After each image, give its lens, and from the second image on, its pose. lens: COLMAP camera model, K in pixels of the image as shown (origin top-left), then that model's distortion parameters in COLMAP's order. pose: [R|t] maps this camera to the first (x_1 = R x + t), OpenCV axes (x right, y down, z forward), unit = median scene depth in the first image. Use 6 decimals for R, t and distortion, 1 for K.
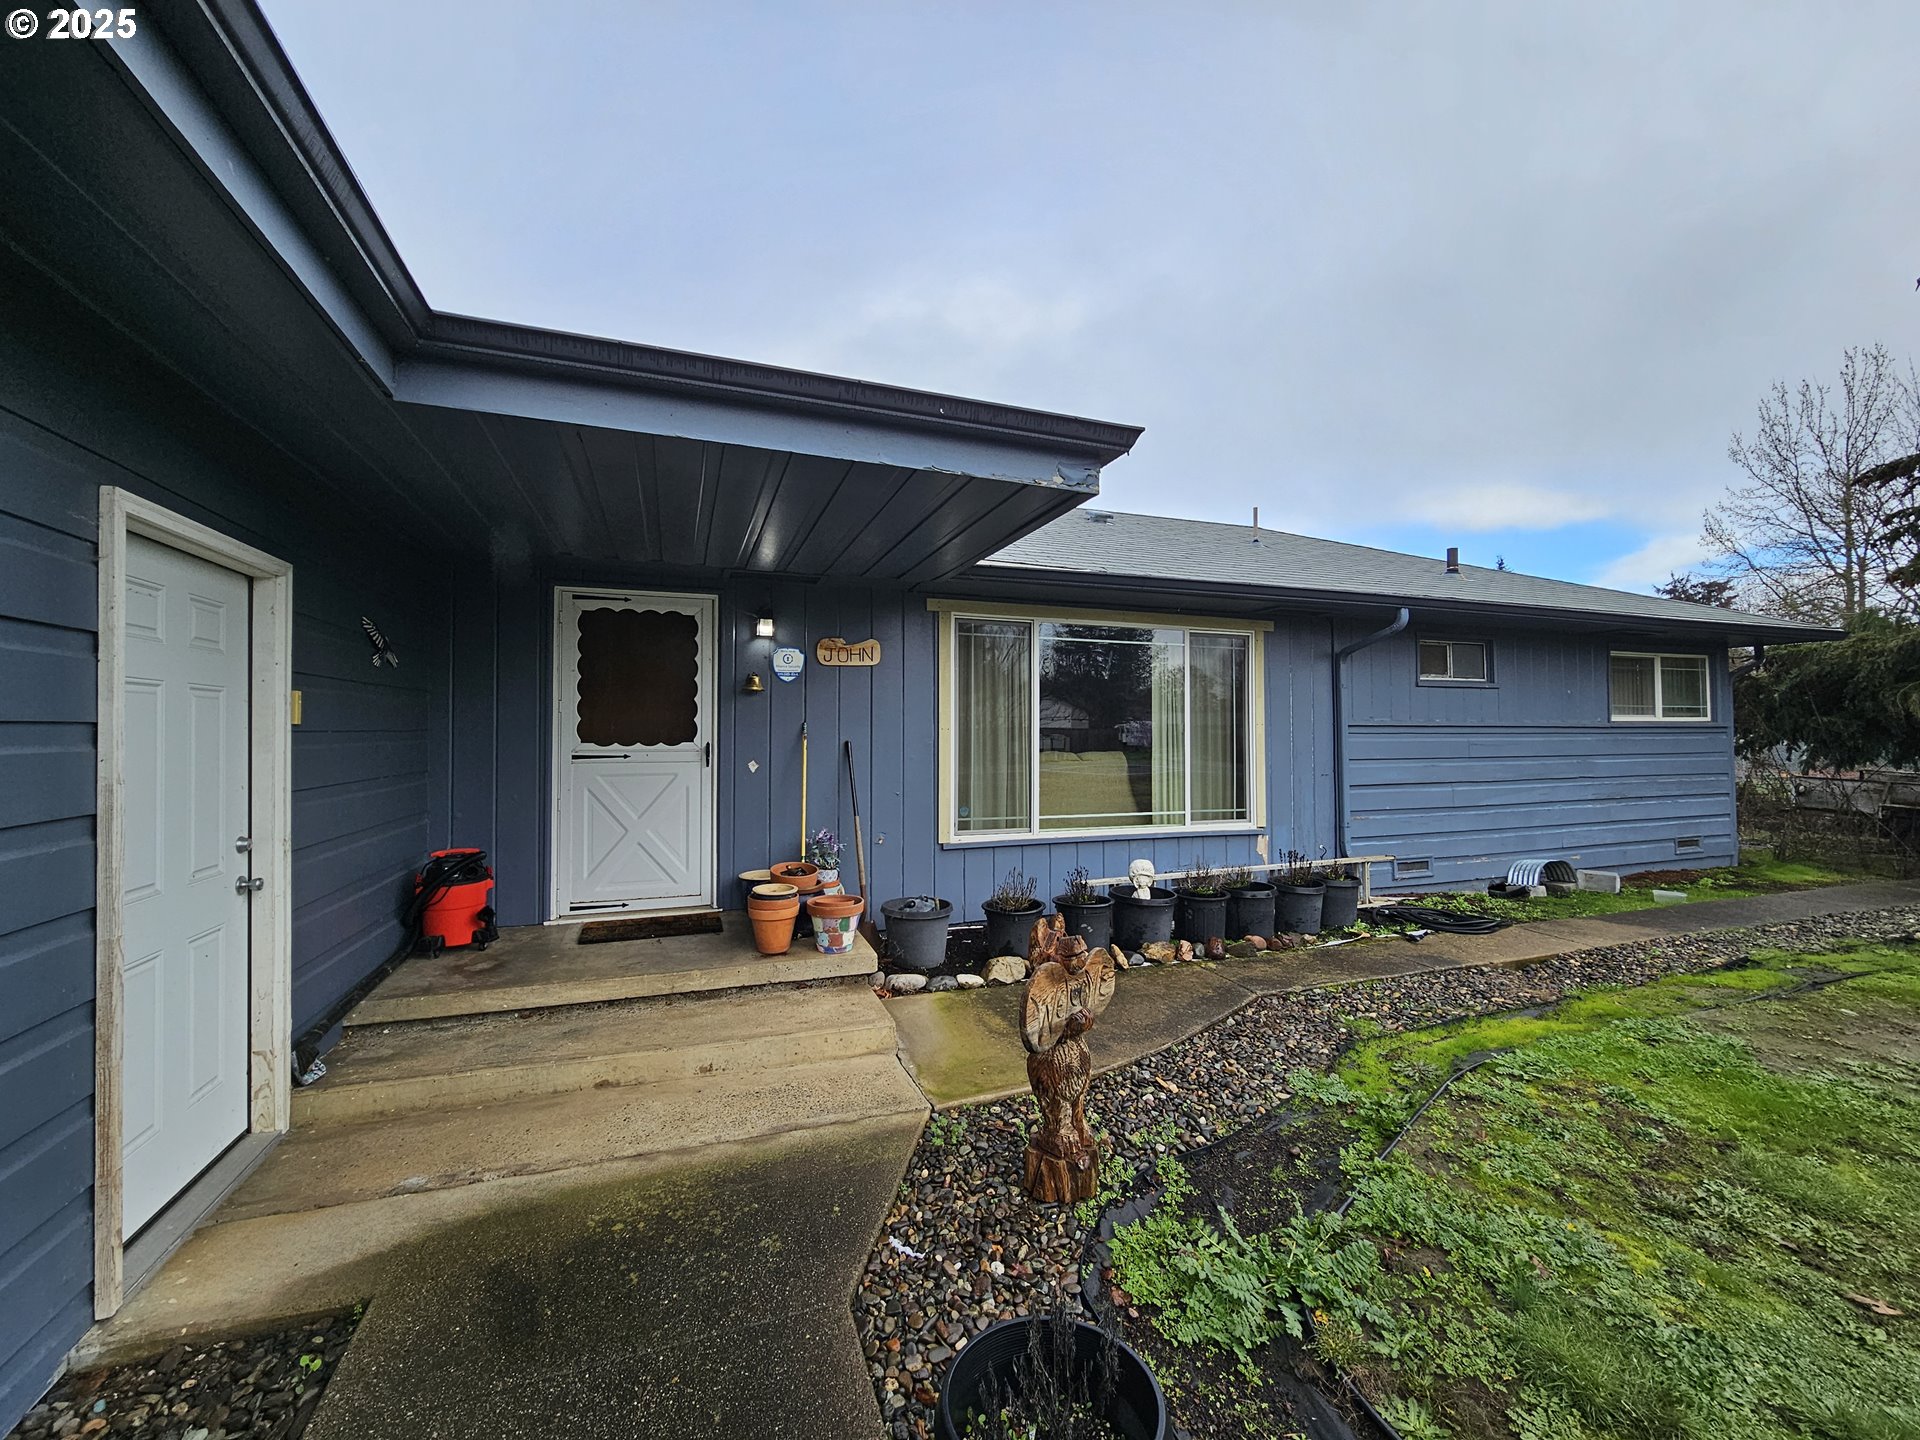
lens RADIAL K [[786.0, 0, 966.8], [0, 786.0, 718.6], [0, 0, 1]] dist [-0.004800, 0.000318]
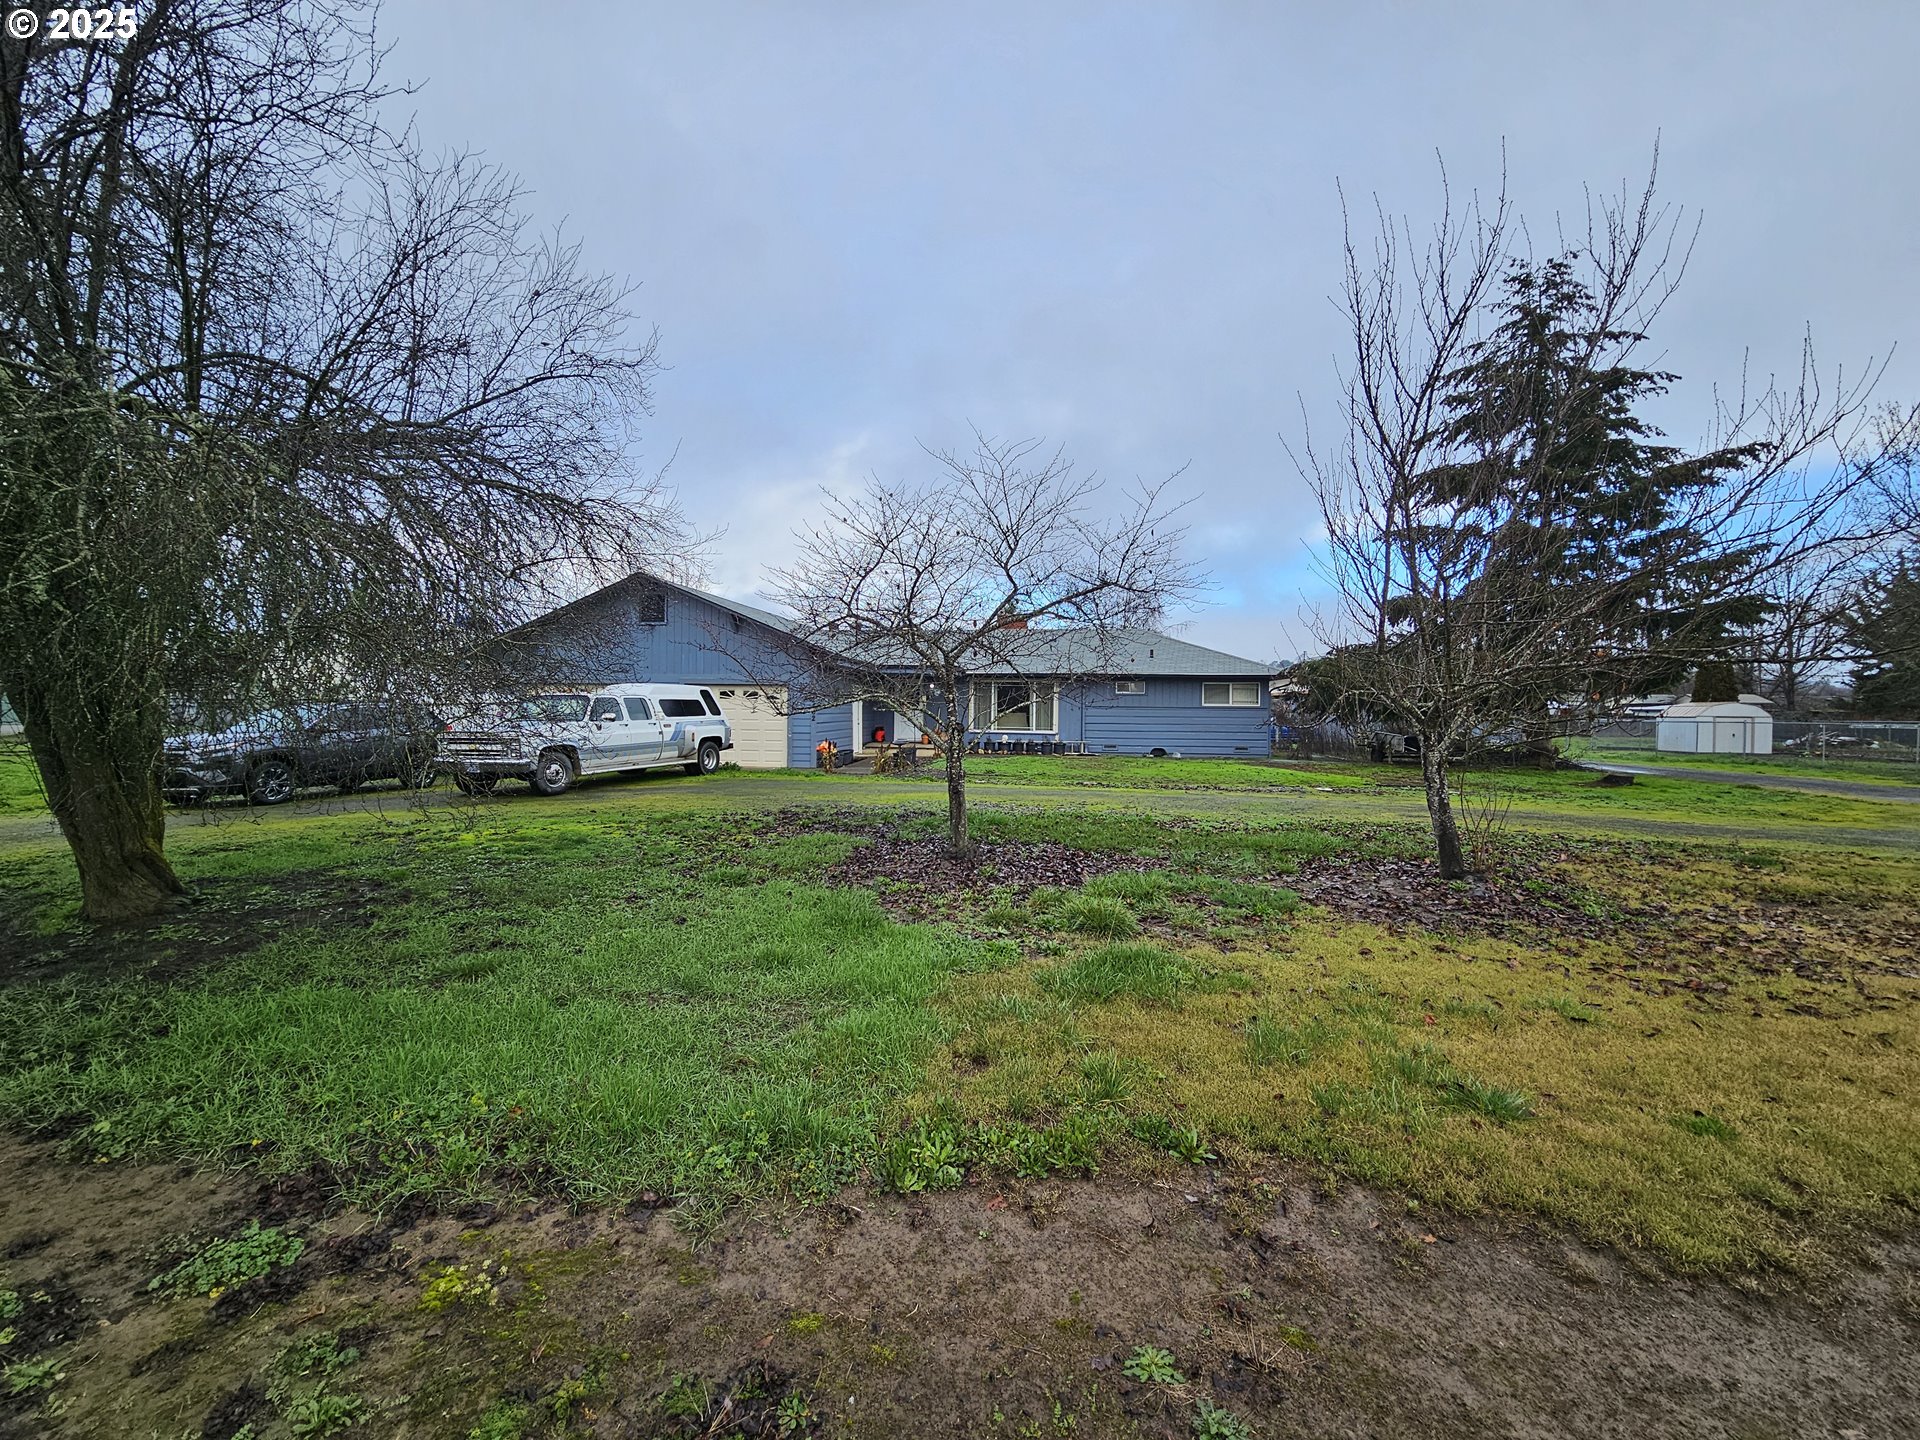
lens RADIAL K [[785.7, 0, 965.7], [0, 785.7, 715.8], [0, 0, 1]] dist [-0.002831, 0.000307]
pose [[0.890462, 0.011774, -0.454905, 1.934342], [-0.002247, 0.999767, 0.021478, -0.029001], [0.455051, -0.018103, 0.890281, -2.929923]]
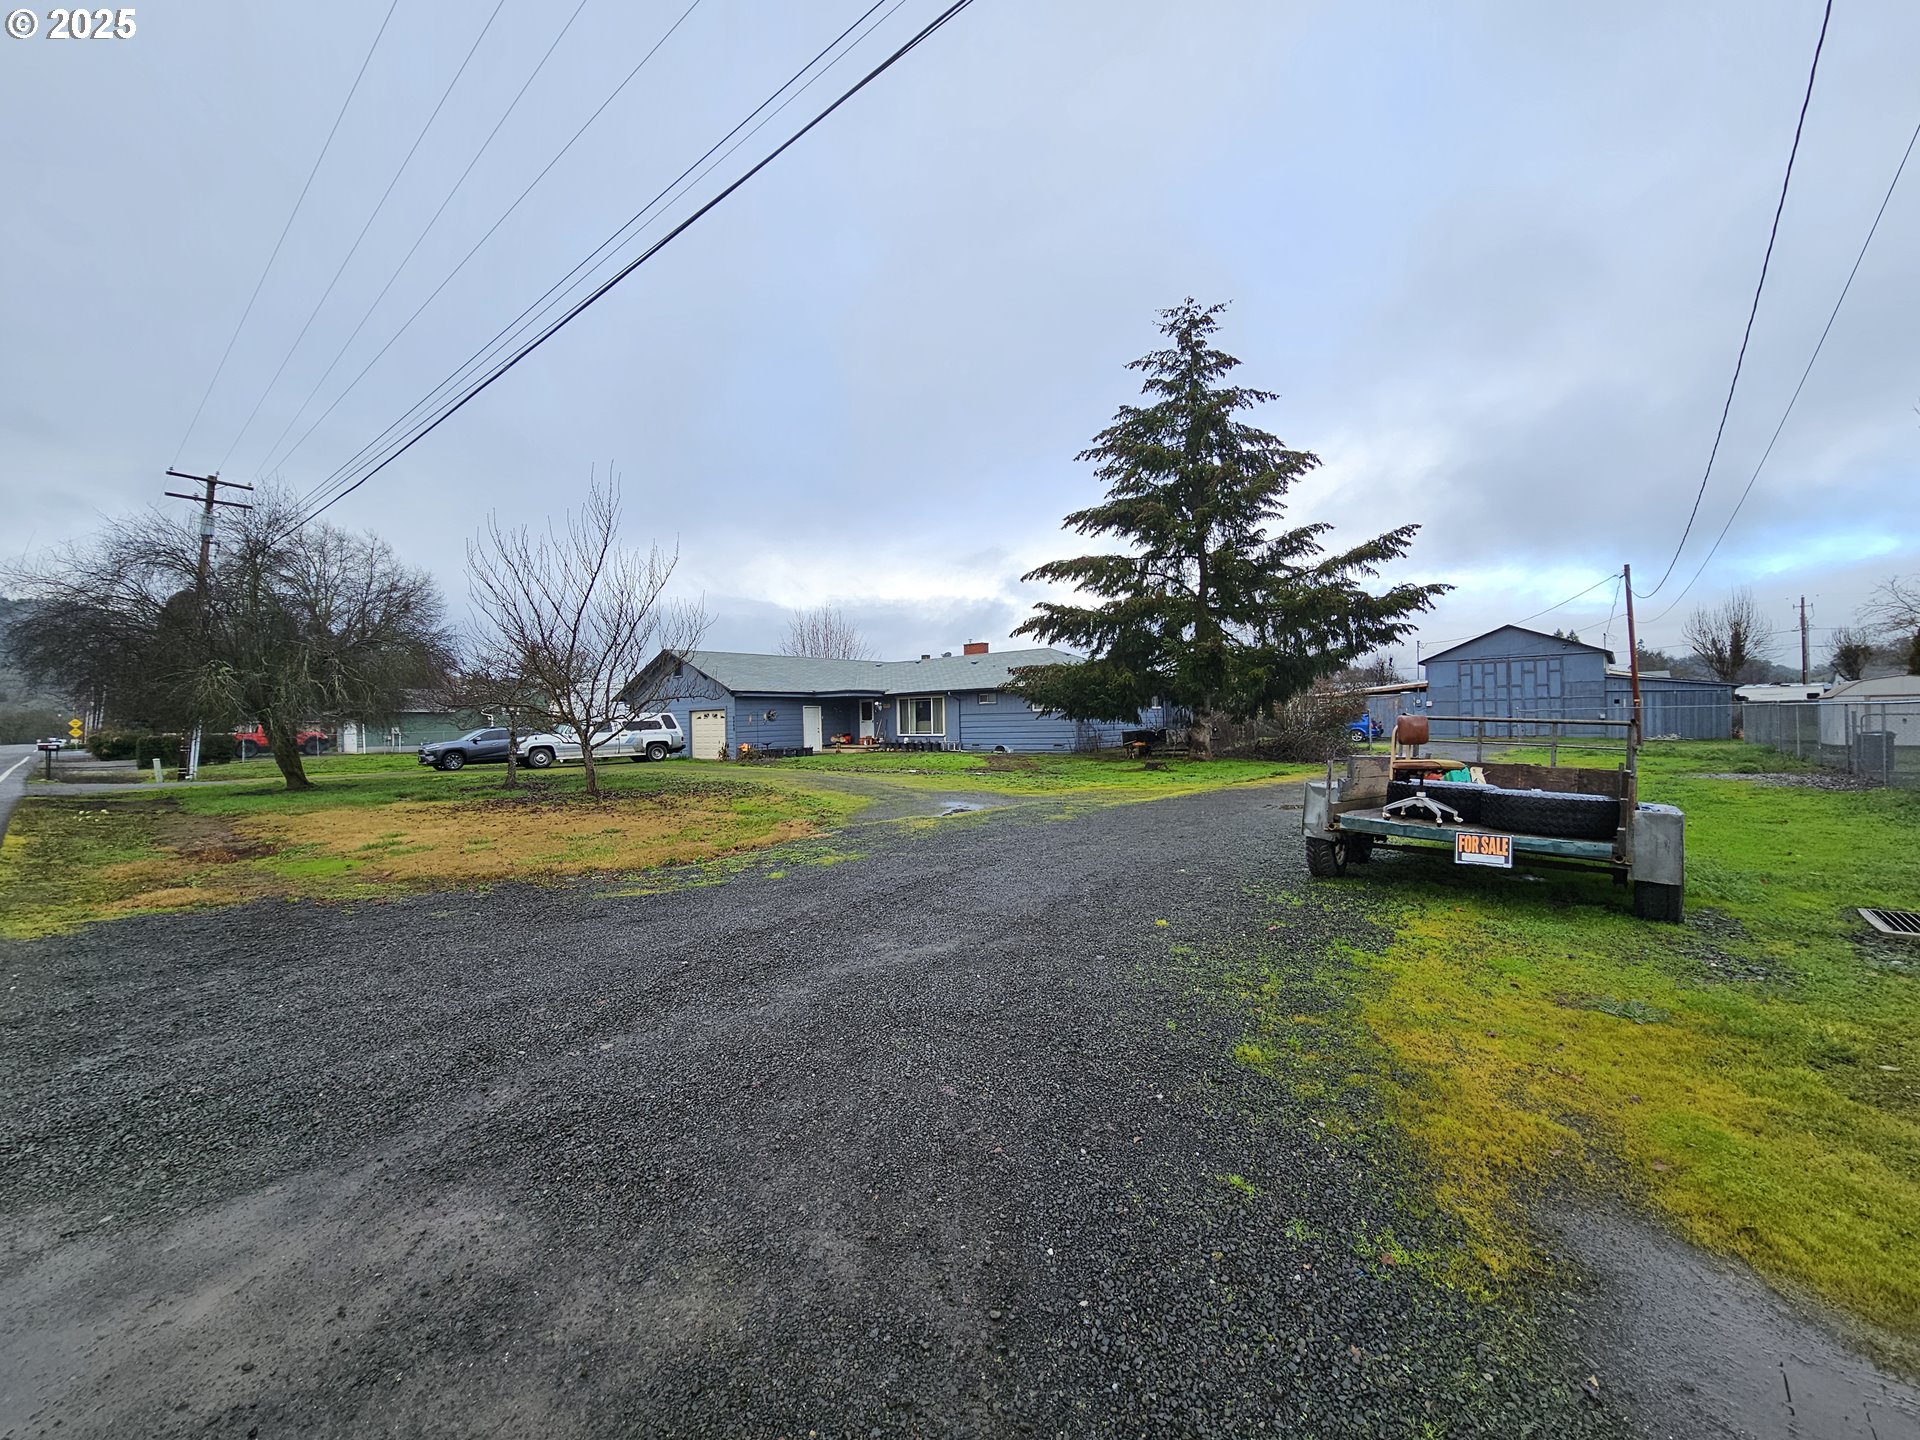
lens RADIAL K [[788.4, 0, 966.4], [0, 788.4, 717.7], [0, 0, 1]] dist [-0.003555, -0.000138]
pose [[0.497938, -0.015232, -0.867079, 5.455678], [0.036168, 0.999341, 0.003215, 0.015151], [0.866458, -0.032961, 0.498160, -1.578725]]
